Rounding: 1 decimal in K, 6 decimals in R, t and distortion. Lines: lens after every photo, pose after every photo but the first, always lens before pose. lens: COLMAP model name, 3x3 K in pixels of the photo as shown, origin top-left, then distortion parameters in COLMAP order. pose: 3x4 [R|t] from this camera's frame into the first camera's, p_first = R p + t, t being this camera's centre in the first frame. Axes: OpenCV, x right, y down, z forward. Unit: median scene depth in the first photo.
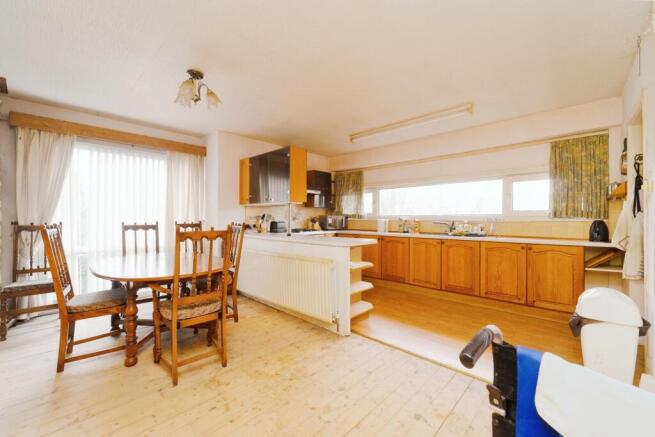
lens RADIAL K [[256.1, 0, 327.5], [0, 256.1, 218.5], [0, 0, 1]] dist [-0.000332, -0.000108]
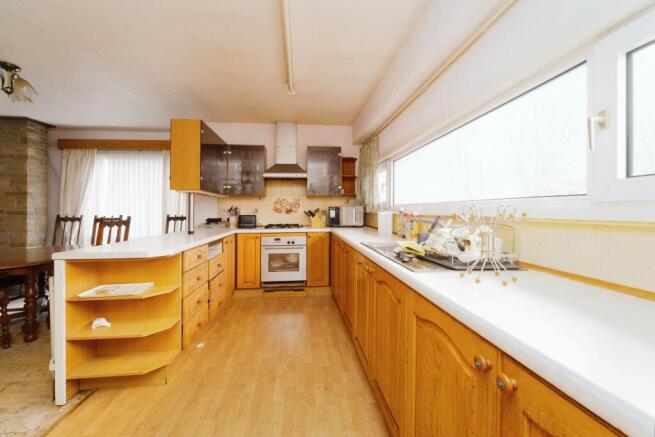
lens RADIAL K [[254.0, 0, 327.5], [0, 254.0, 218.5], [0, 0, 1]] dist [-0.000305, -0.000047]
pose [[0.737210, 0.022382, -0.675293, 0.623291], [0.004582, 0.999263, 0.038123, -0.007947], [0.675649, -0.031199, 0.736563, 0.650680]]
